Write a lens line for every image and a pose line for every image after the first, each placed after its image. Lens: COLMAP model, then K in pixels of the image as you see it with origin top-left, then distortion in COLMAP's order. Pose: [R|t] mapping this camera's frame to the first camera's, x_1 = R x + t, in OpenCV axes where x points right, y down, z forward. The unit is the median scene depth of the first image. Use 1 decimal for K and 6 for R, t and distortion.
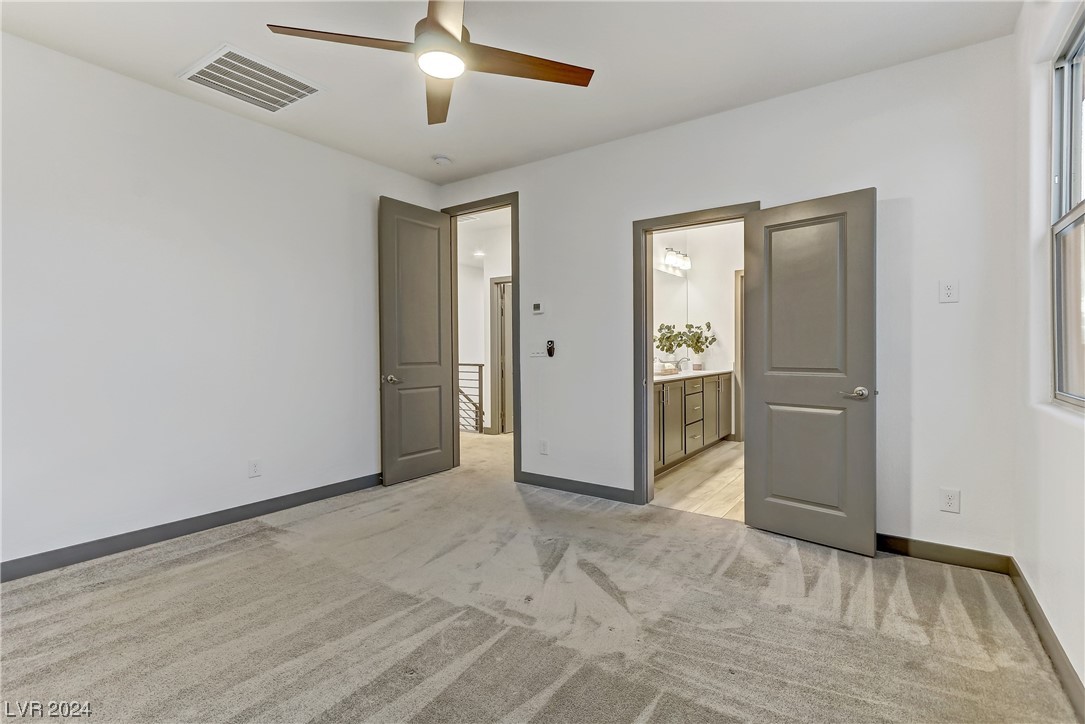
lens RADIAL K [[501.4, 0, 540.3], [0, 501.4, 343.9], [0, 0, 1]] dist [-0.001541, 0.003088]
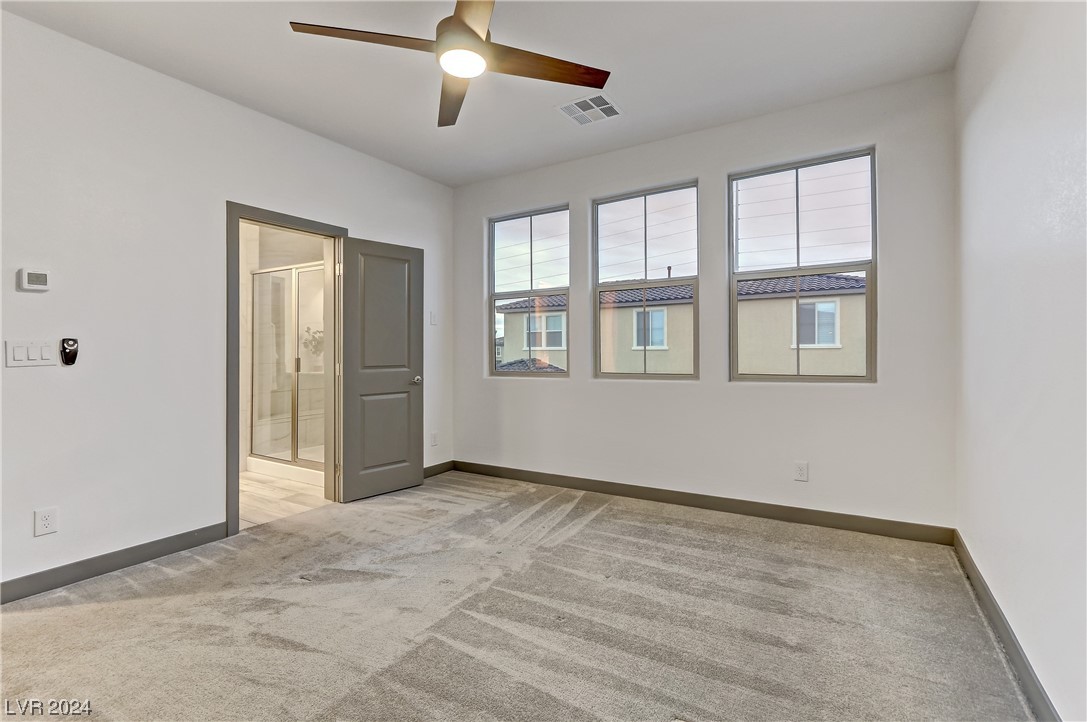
lens RADIAL K [[502.3, 0, 543.3], [0, 502.3, 334.3], [0, 0, 1]] dist [-0.001541, 0.003088]
pose [[-0.048844, 0.037919, 0.998086, -0.410354], [-0.004103, 0.999263, -0.038165, 0.006422], [-0.998798, -0.005959, -0.048653, 0.306728]]
